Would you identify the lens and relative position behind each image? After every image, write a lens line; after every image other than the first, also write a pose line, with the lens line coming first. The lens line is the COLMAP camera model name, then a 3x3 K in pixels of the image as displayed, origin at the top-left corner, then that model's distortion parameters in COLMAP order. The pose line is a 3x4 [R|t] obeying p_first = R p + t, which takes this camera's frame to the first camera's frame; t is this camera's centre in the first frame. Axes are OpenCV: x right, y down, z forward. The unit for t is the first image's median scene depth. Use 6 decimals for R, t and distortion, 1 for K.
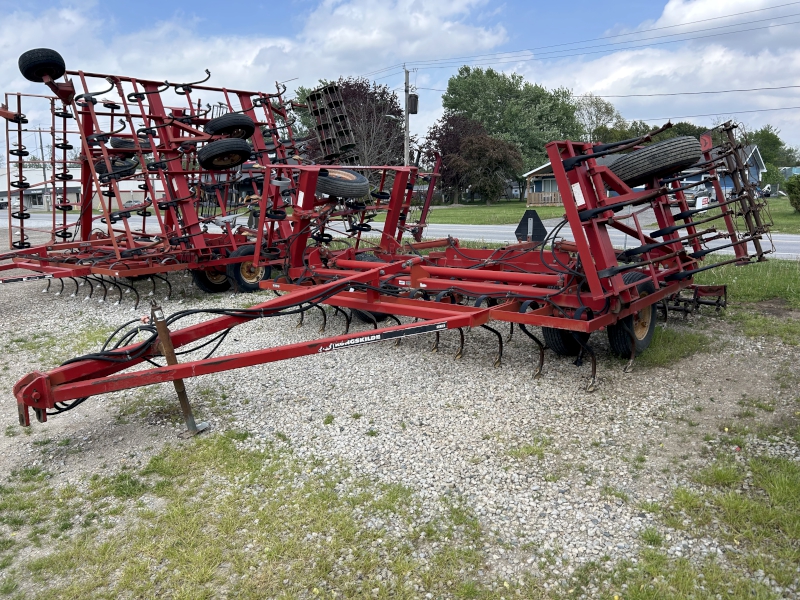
lens RADIAL K [[604.2, 0, 400.0], [0, 604.2, 300.0], [0, 0, 1]] dist [0.001788, 0.000015]
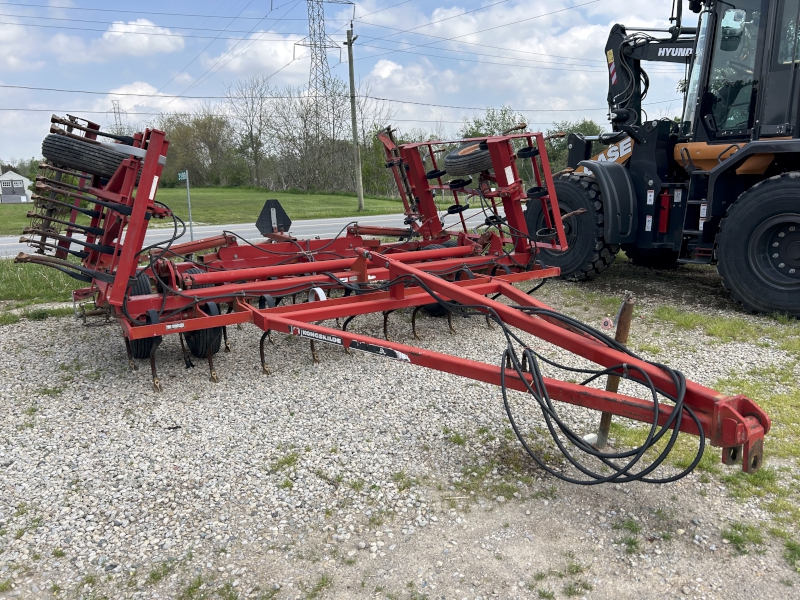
lens RADIAL K [[604.2, 0, 400.0], [0, 604.2, 300.0], [0, 0, 1]] dist [0.001788, 0.000015]
pose [[0.342131, -0.192723, 0.919676, -1.020592], [0.192721, 0.972326, 0.132062, -0.133580], [-0.919677, 0.132058, 0.369805, 0.784992]]
